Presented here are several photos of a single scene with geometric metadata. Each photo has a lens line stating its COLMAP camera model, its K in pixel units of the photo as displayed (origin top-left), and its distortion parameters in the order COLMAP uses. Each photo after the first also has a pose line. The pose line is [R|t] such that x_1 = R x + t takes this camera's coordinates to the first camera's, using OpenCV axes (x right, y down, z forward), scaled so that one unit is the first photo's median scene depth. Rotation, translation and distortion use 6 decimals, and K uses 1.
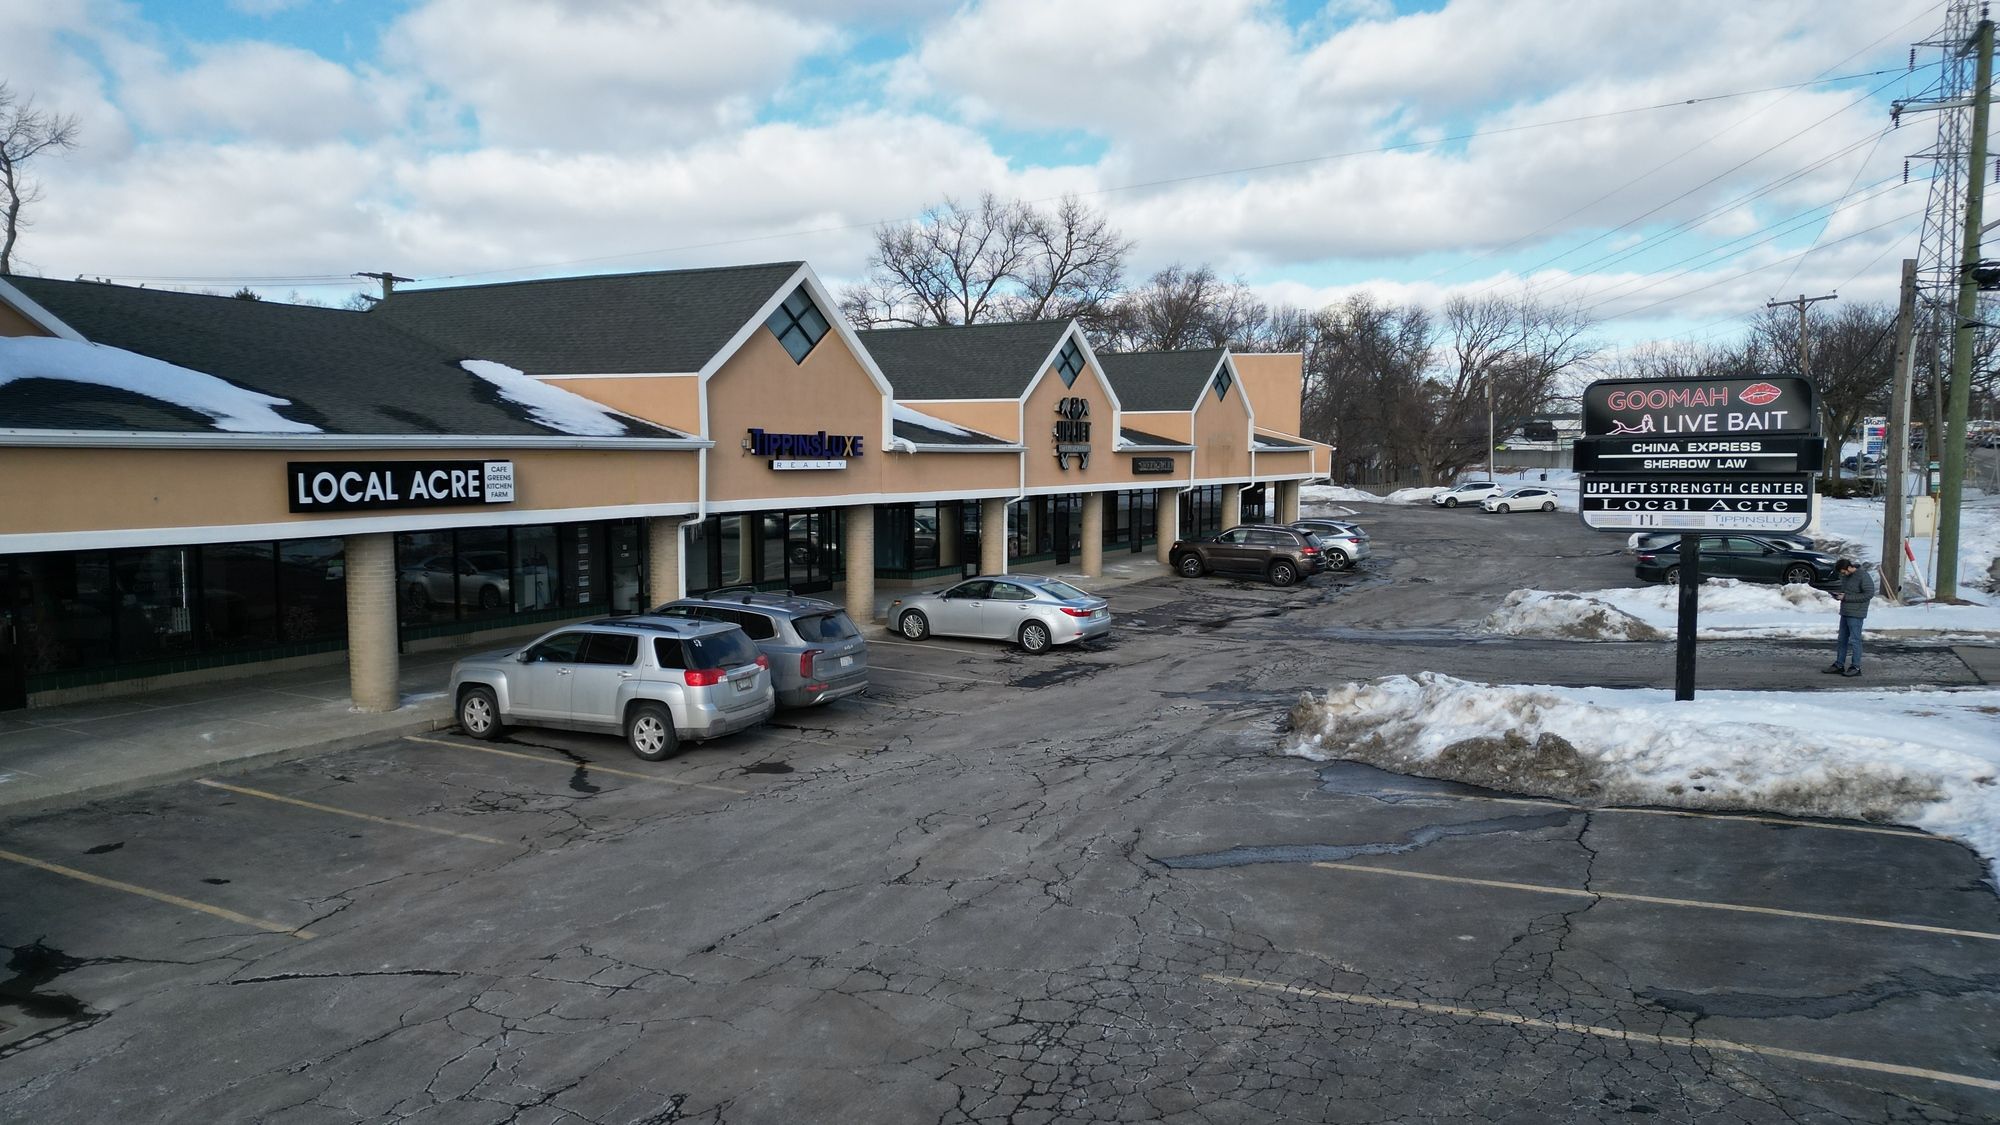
lens RADIAL K [[1385.0, 0, 998.0], [0, 1385.0, 547.7], [0, 0, 1]] dist [0.087216, -0.077009]
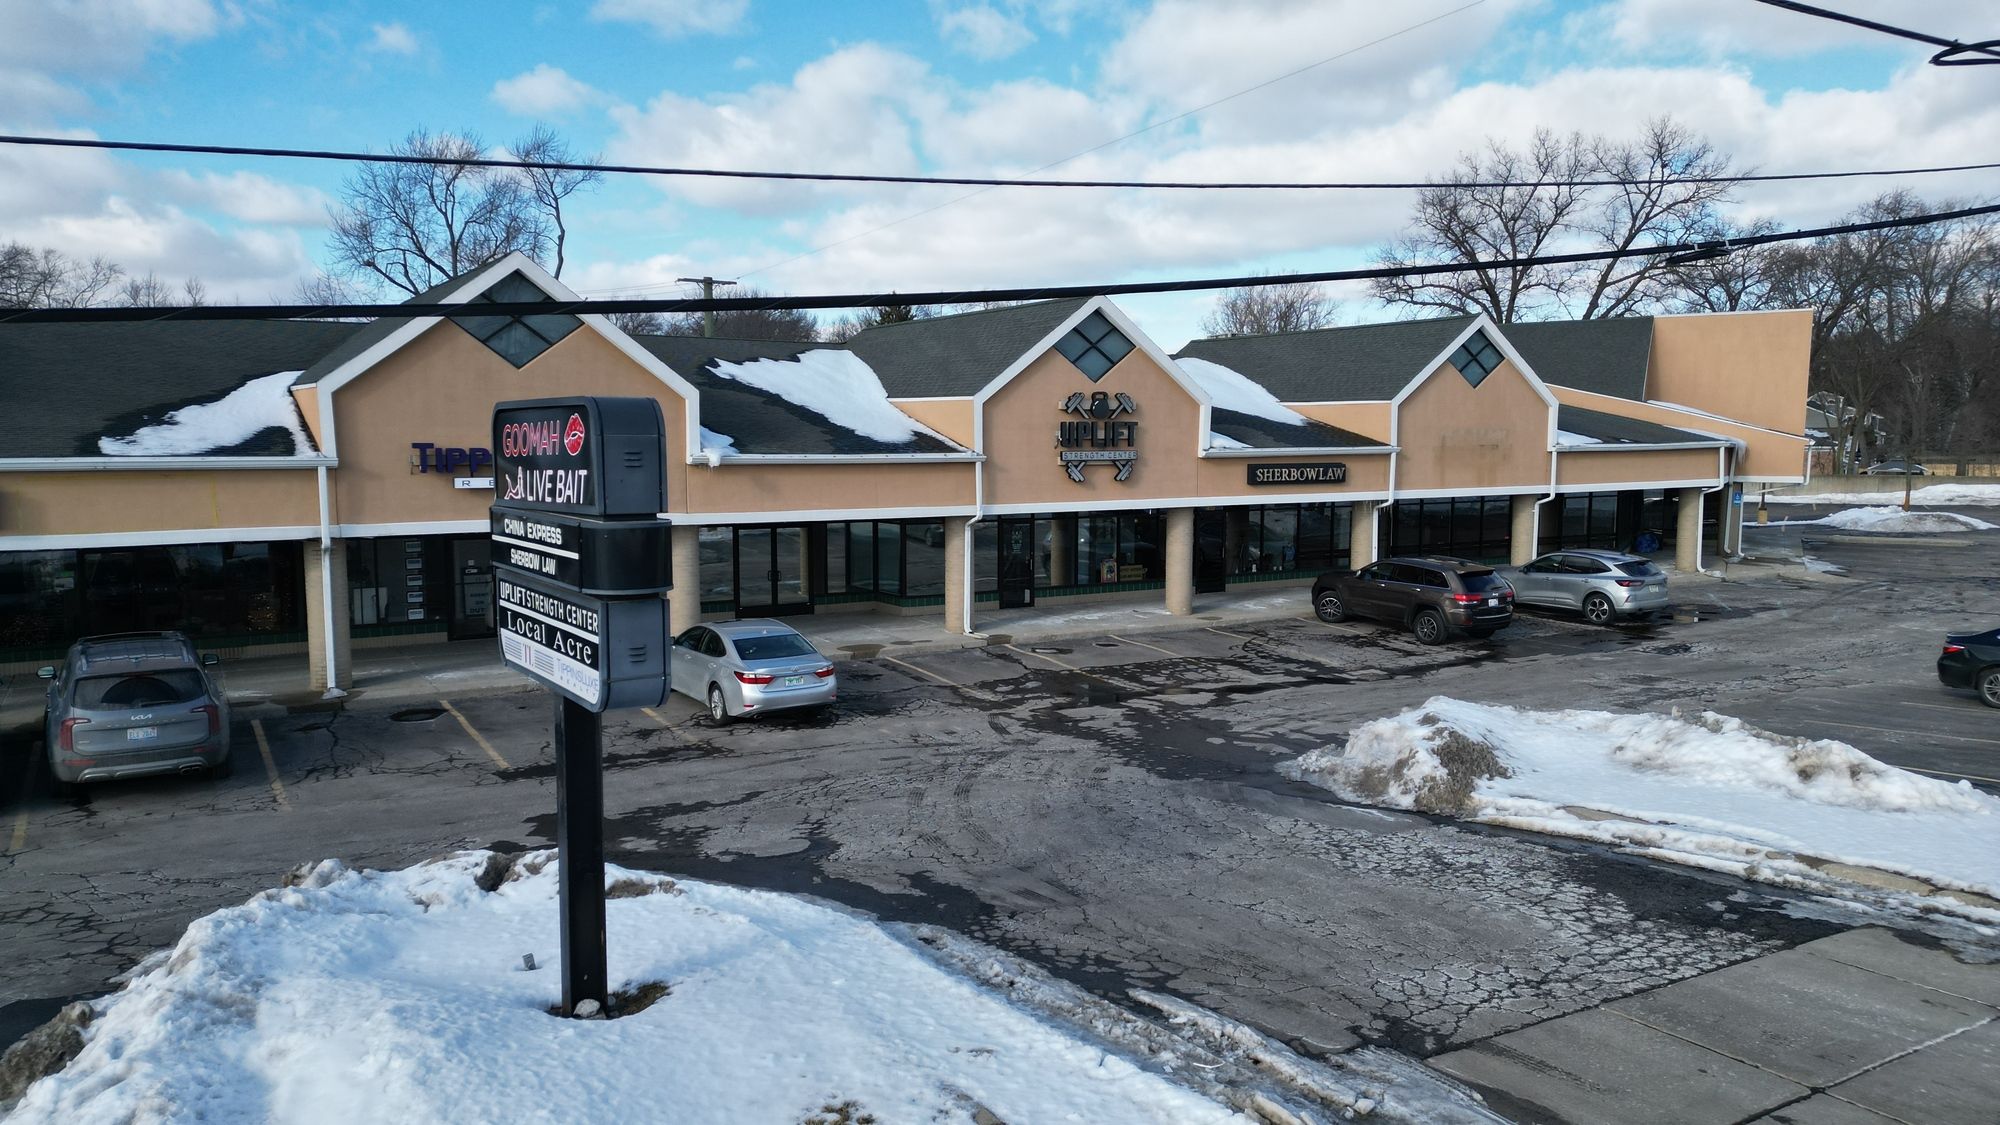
lens RADIAL K [[1385.0, 0, 993.9], [0, 1385.0, 545.0], [0, 0, 1]] dist [0.087216, -0.077009]
pose [[0.864878, 0.041266, -0.500284, 0.671479], [-0.033649, 0.999140, 0.024243, -0.061894], [0.500854, -0.004133, 0.865522, 0.459172]]
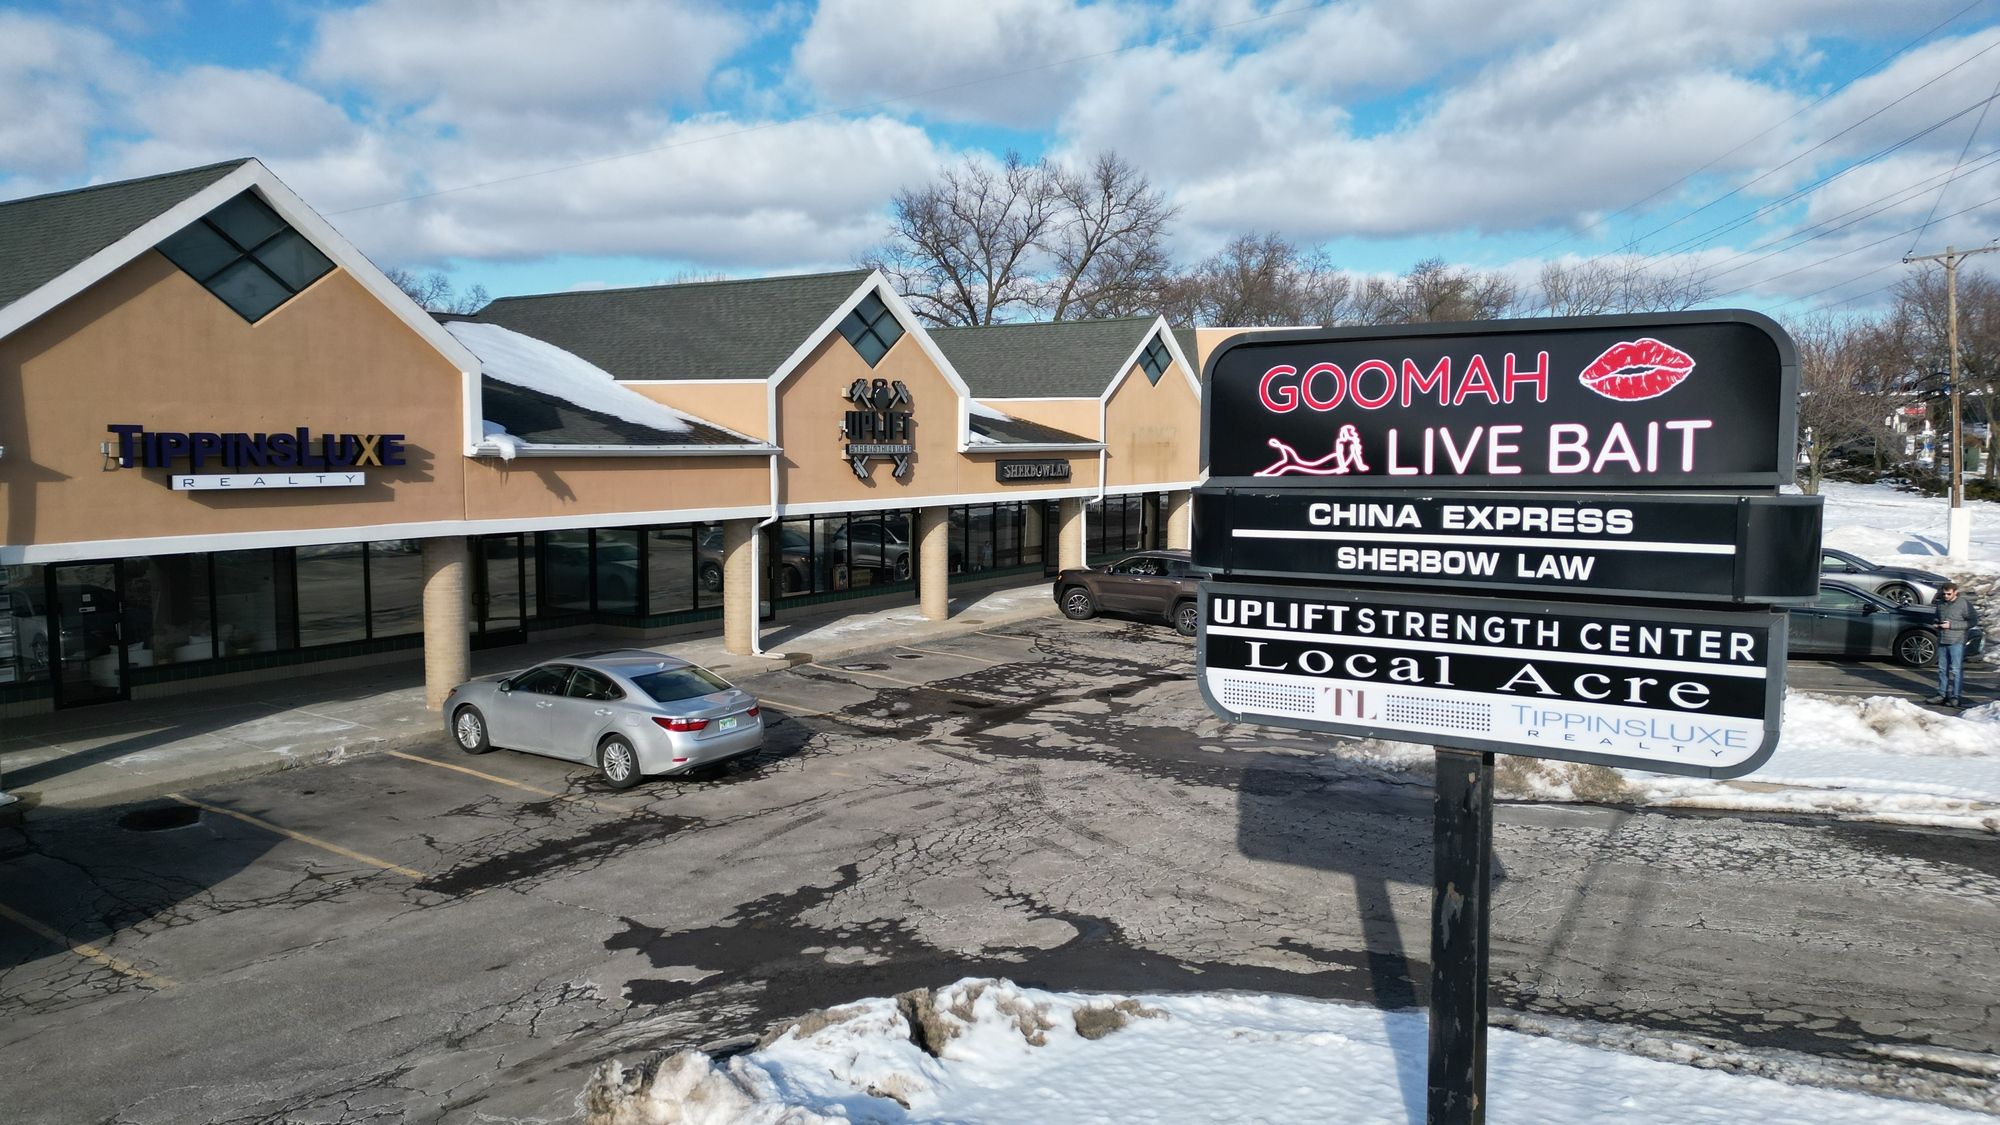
lens RADIAL K [[1385.0, 0, 1001.9], [0, 1385.0, 552.0], [0, 0, 1]] dist [0.087216, -0.077009]
pose [[0.996393, 0.011998, -0.084009, 0.299344], [-0.010753, 0.999826, 0.015257, -0.048924], [0.084177, -0.014298, 0.996348, 0.463976]]
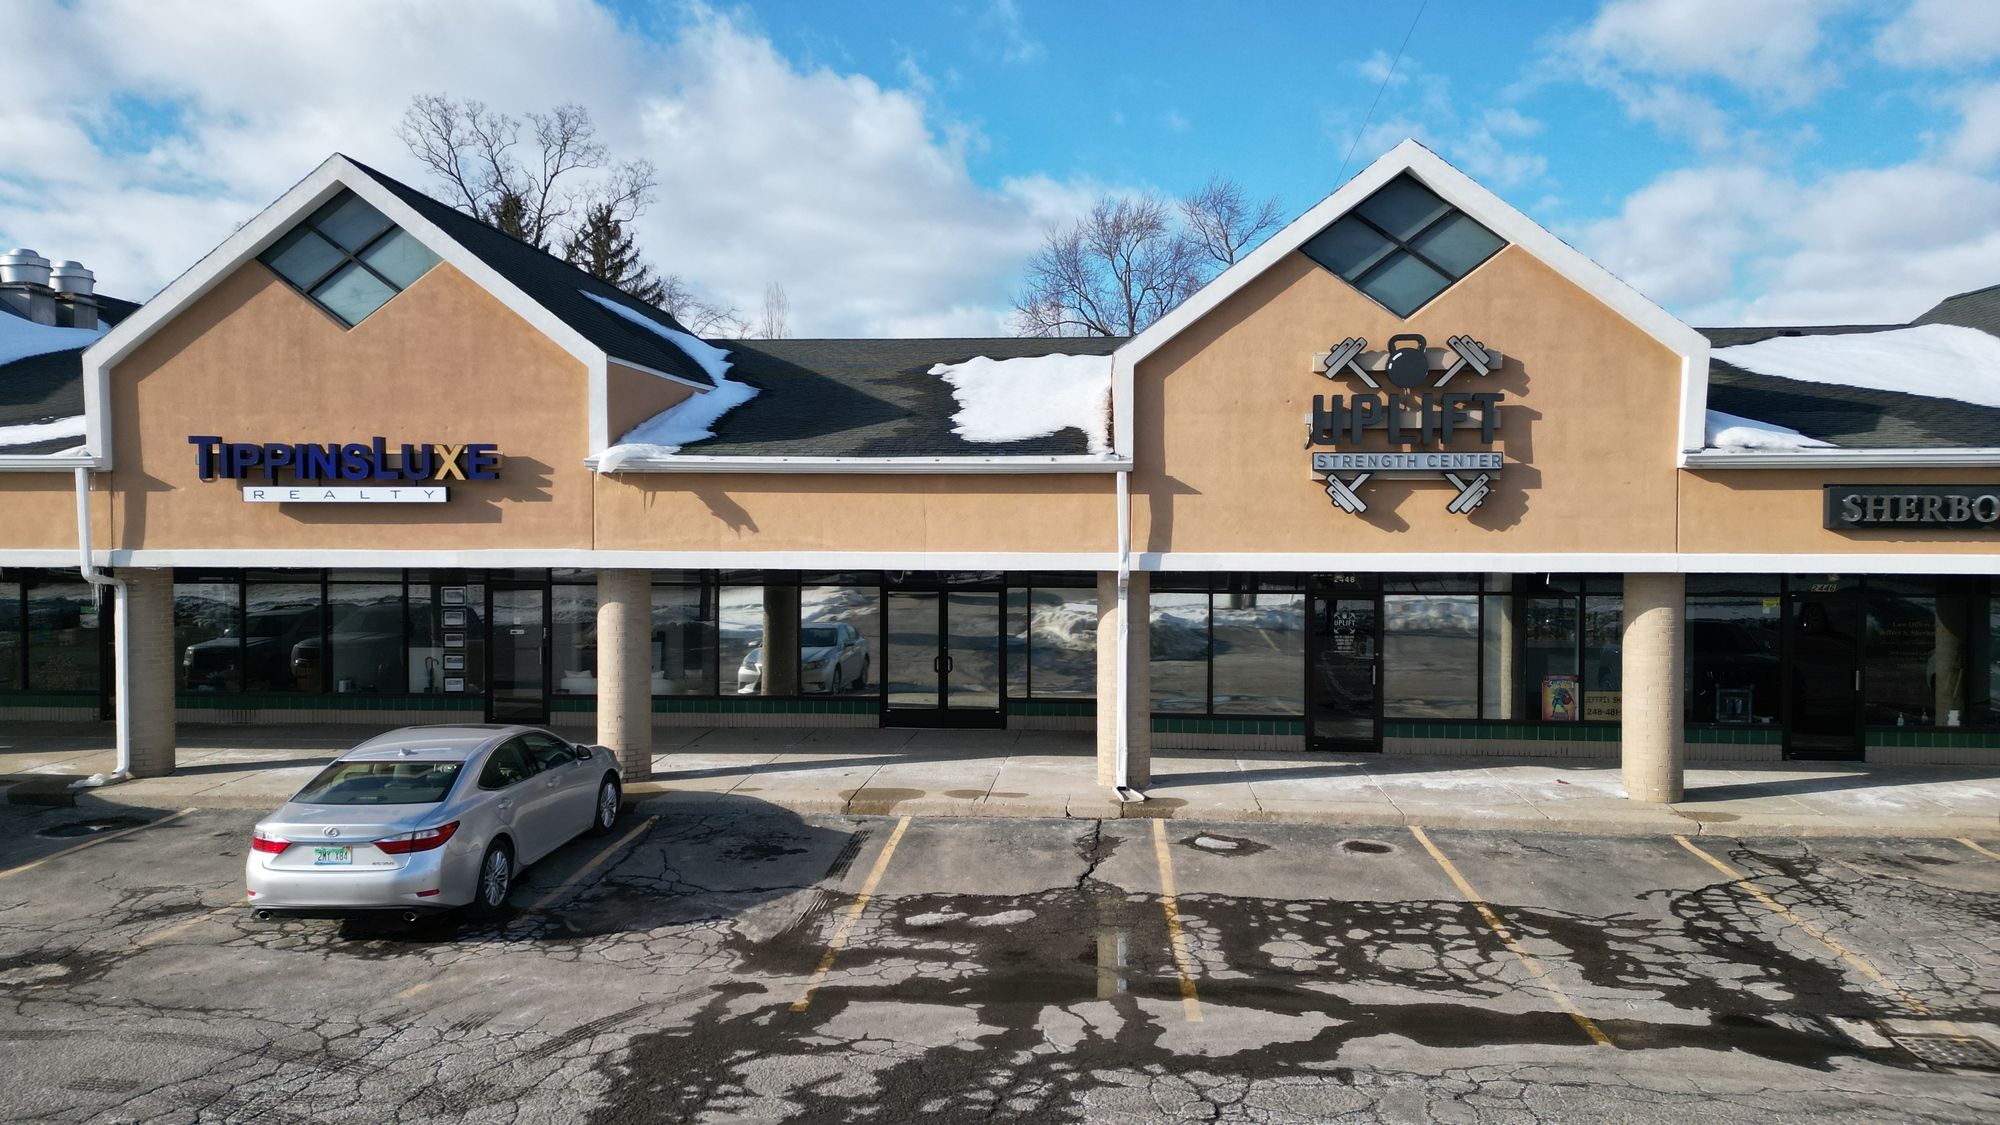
lens RADIAL K [[1385.0, 0, 998.0], [0, 1385.0, 557.7], [0, 0, 1]] dist [0.087216, -0.077009]
pose [[0.409519, 0.019923, -0.912084, 0.623592], [-0.063112, 0.997985, -0.006538, -0.056143], [0.910116, 0.060241, 0.409951, 1.208194]]
